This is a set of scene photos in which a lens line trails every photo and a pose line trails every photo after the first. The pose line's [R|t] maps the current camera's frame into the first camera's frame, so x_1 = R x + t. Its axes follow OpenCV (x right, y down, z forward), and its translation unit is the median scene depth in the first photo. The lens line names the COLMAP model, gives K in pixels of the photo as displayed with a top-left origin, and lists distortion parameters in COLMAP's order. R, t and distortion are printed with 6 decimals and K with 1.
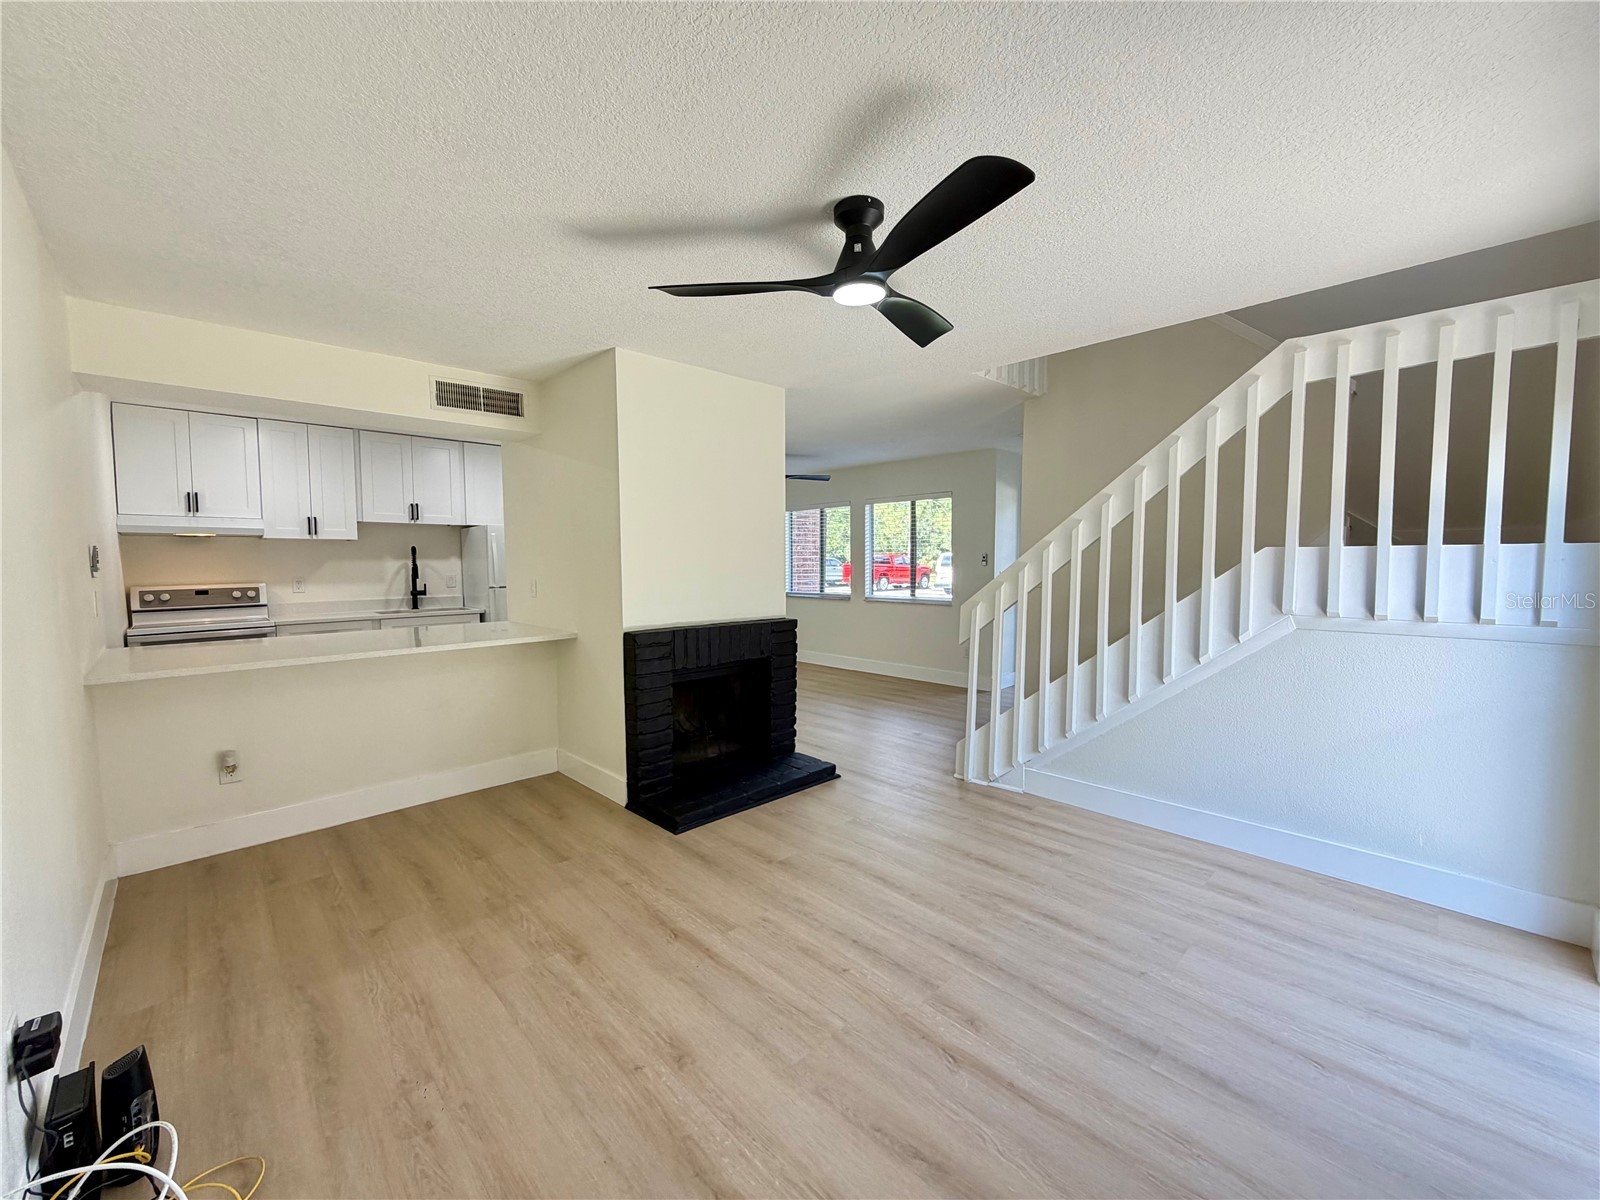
lens RADIAL K [[637.4, 0, 796.6], [0, 637.4, 597.1], [0, 0, 1]] dist [0.002273, -0.000189]
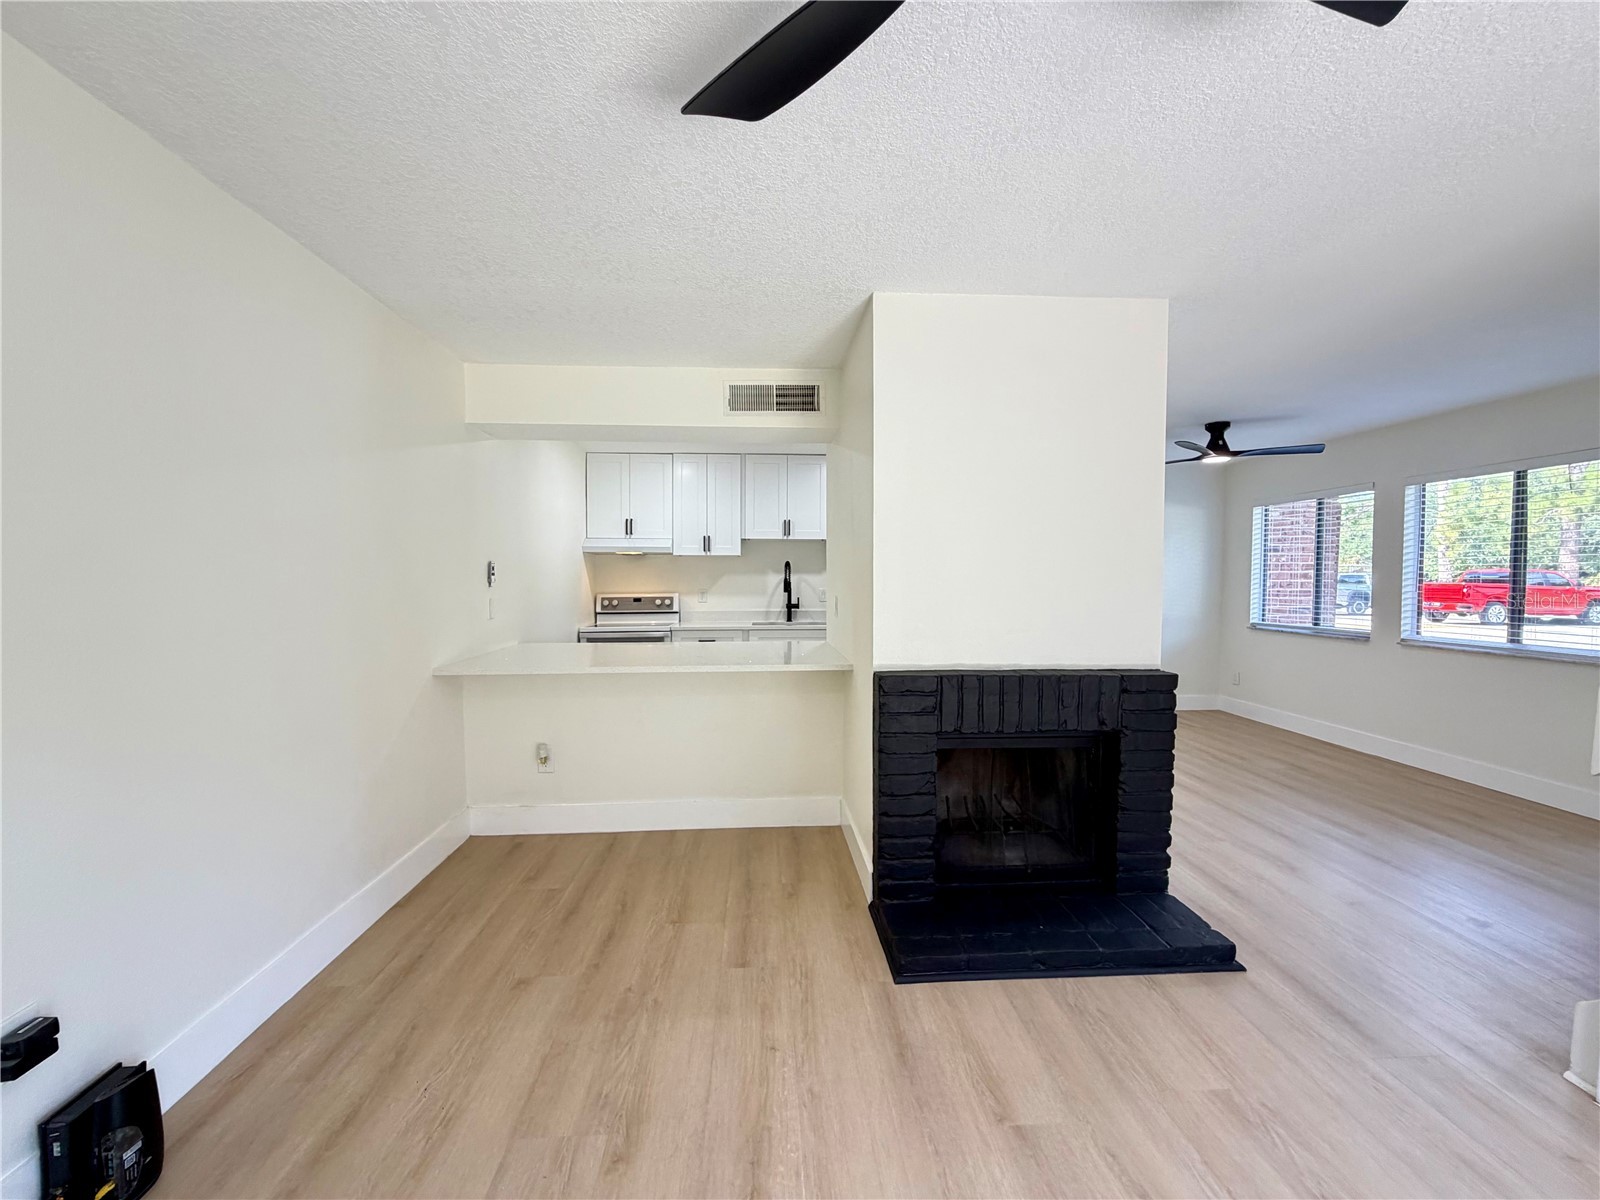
lens RADIAL K [[637.4, 0, 796.6], [0, 637.4, 597.1], [0, 0, 1]] dist [0.002273, -0.000189]
pose [[0.760401, 0.026758, -0.648902, 0.115340], [-0.042414, 0.999064, -0.008505, -0.017466], [0.648067, 0.033989, 0.760824, 0.300206]]
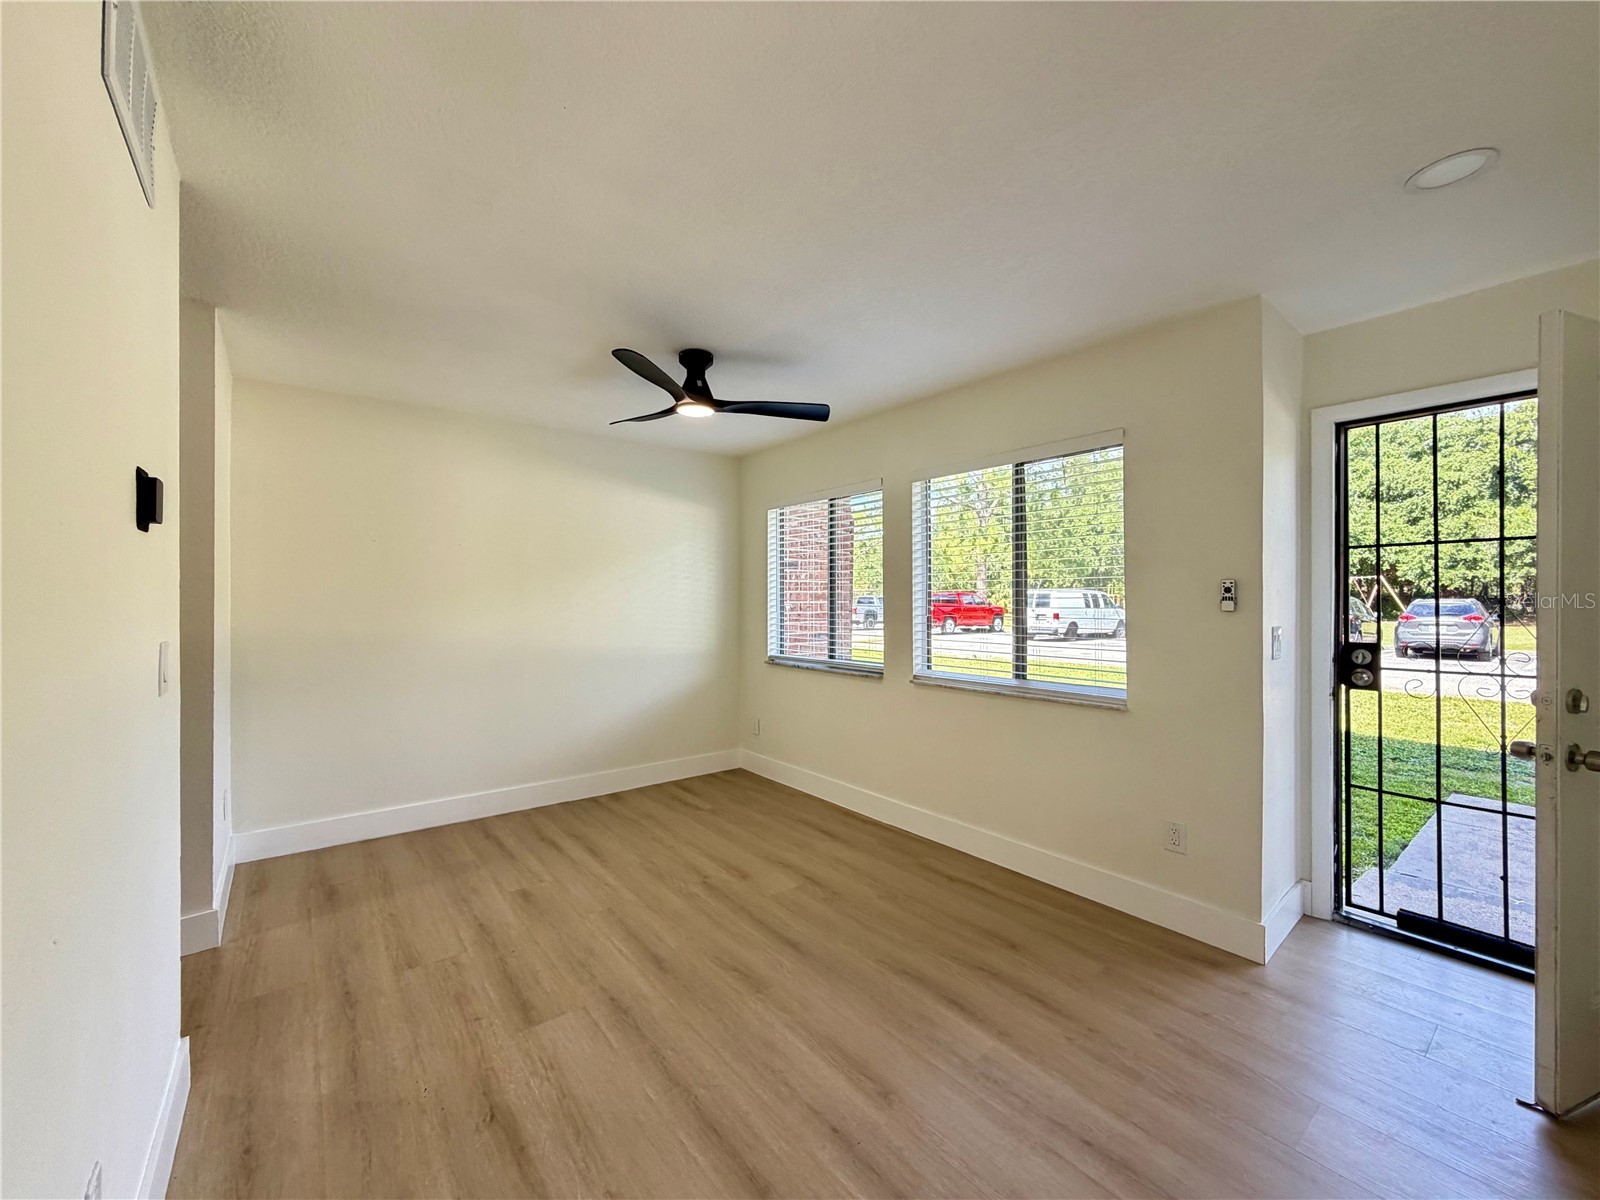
lens RADIAL K [[637.4, 0, 796.6], [0, 637.4, 597.1], [0, 0, 1]] dist [0.002273, -0.000189]
pose [[0.995073, 0.001572, -0.099135, 0.123472], [-0.007592, 0.998146, -0.060382, -0.051206], [0.098856, 0.060837, 0.993240, 0.926251]]
